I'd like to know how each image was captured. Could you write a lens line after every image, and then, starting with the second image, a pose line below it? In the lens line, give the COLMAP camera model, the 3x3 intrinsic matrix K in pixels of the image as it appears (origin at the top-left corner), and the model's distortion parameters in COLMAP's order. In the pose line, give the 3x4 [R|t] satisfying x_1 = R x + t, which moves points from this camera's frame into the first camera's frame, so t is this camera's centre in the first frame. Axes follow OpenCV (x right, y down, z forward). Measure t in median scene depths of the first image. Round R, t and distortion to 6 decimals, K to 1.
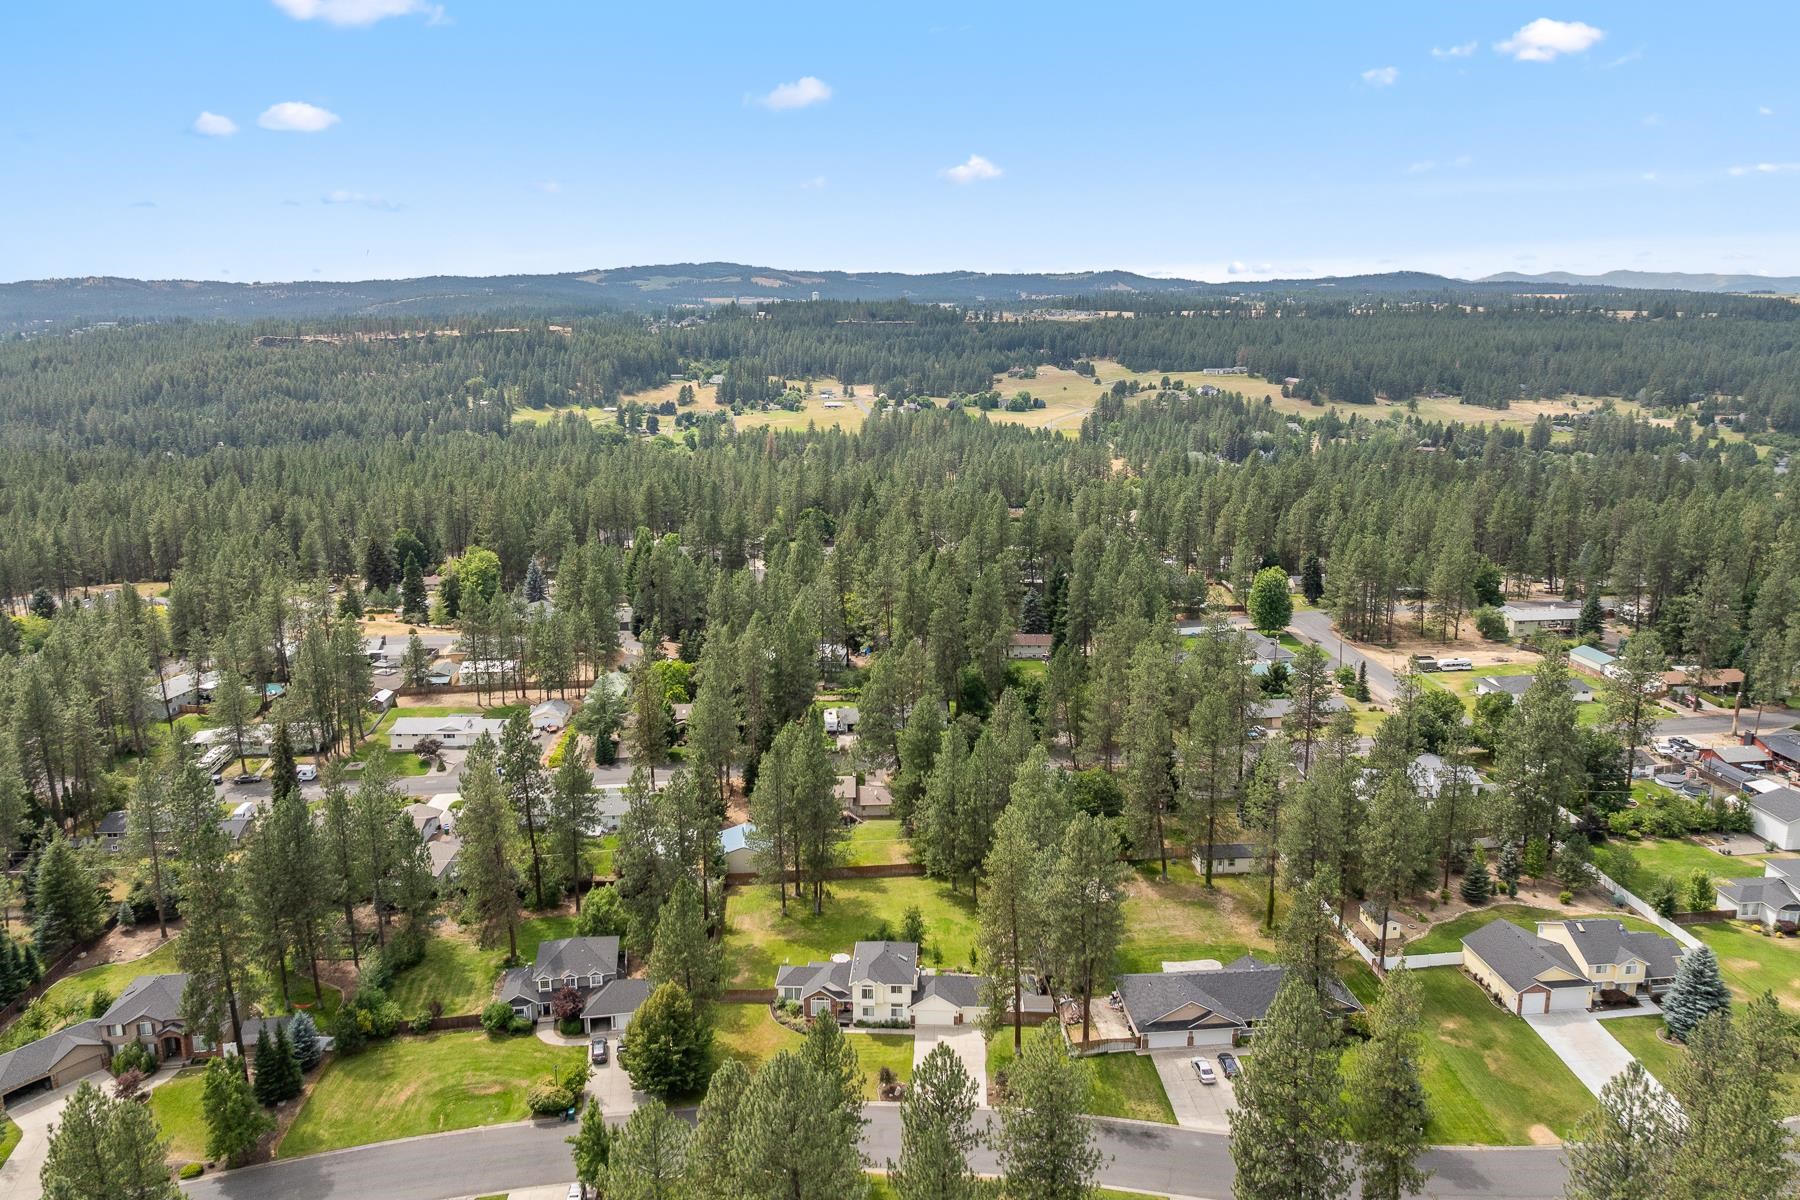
lens RADIAL K [[1259.2, 0, 905.3], [0, 1259.2, 606.1], [0, 0, 1]] dist [-0.022057, 0.007880]
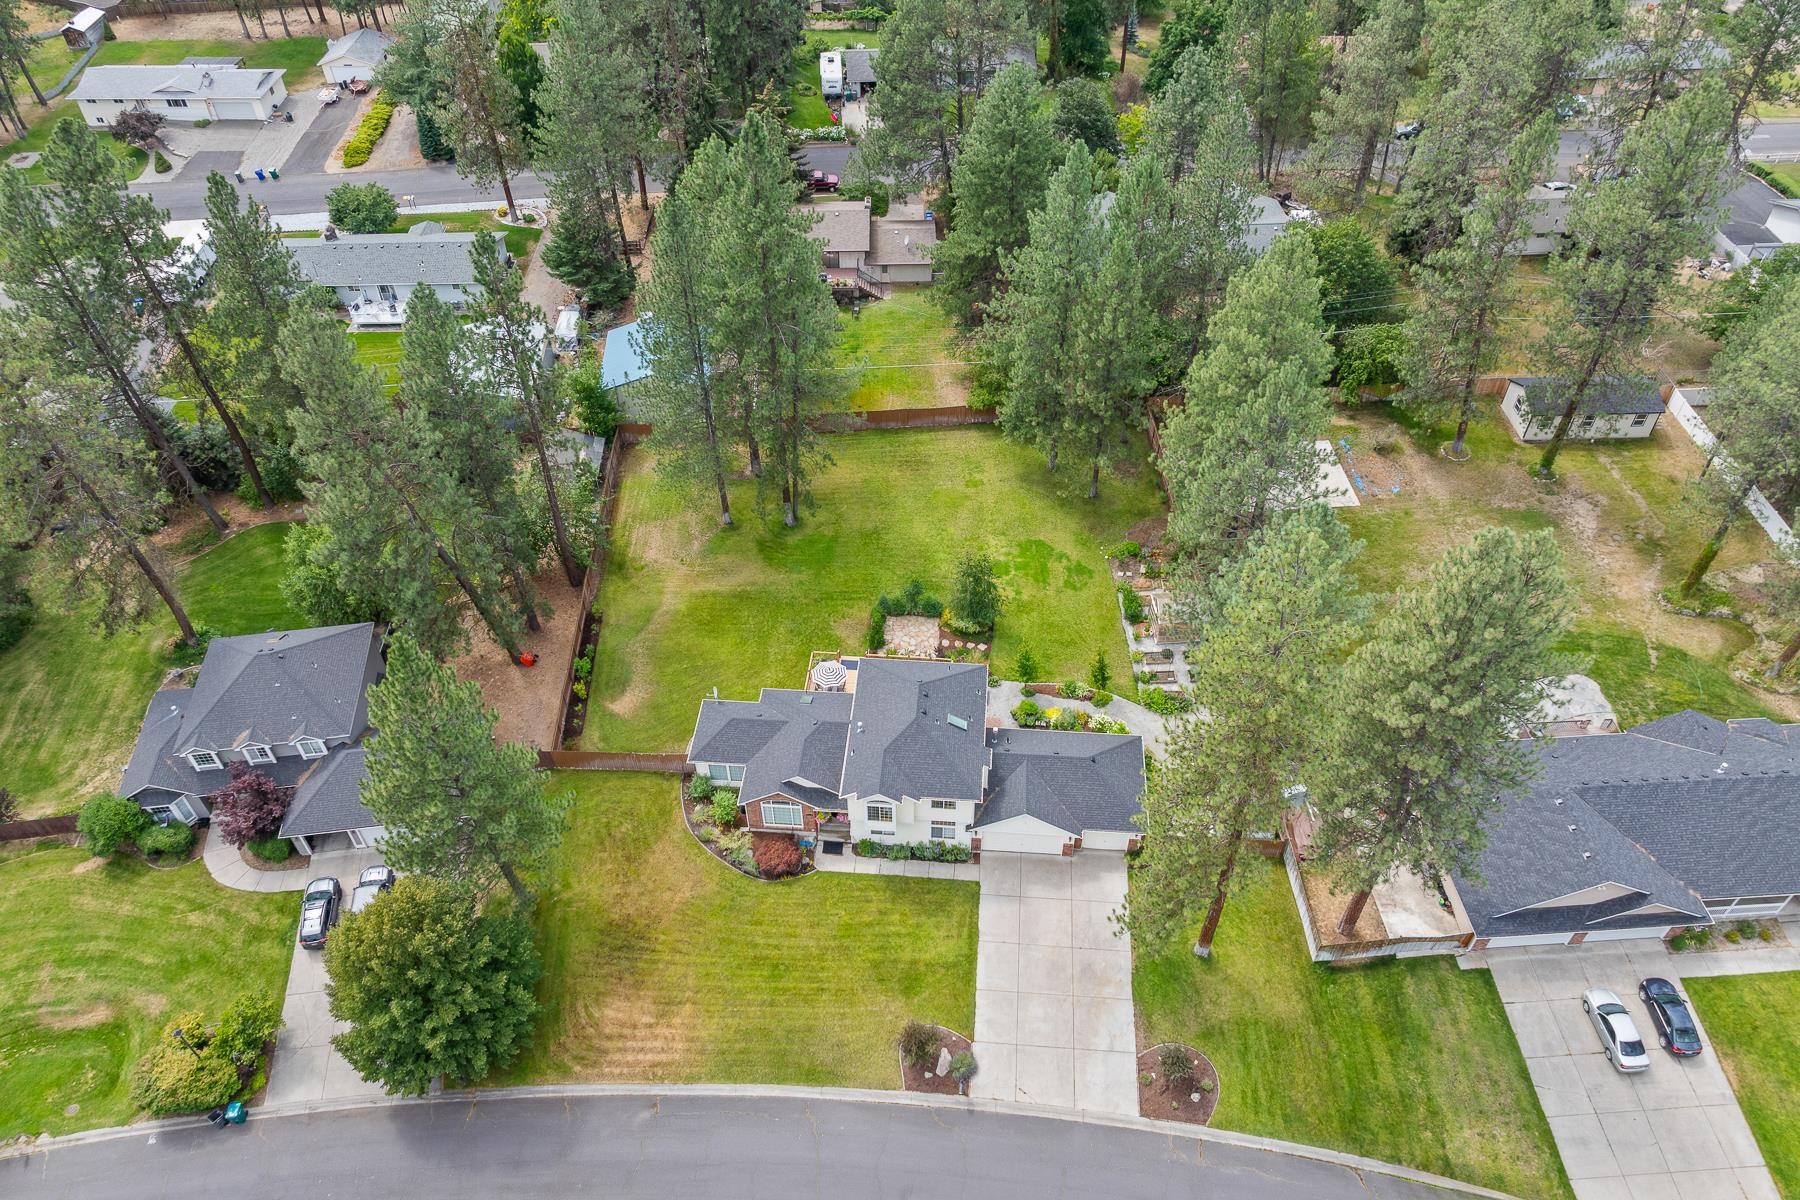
lens RADIAL K [[1259.2, 0, 905.3], [0, 1259.2, 606.1], [0, 0, 1]] dist [-0.022057, 0.007880]
pose [[0.999536, 0.020152, -0.022856, -0.011402], [-0.005516, 0.857360, 0.514688, 0.006031], [0.029968, -0.514323, 0.857073, 0.621490]]
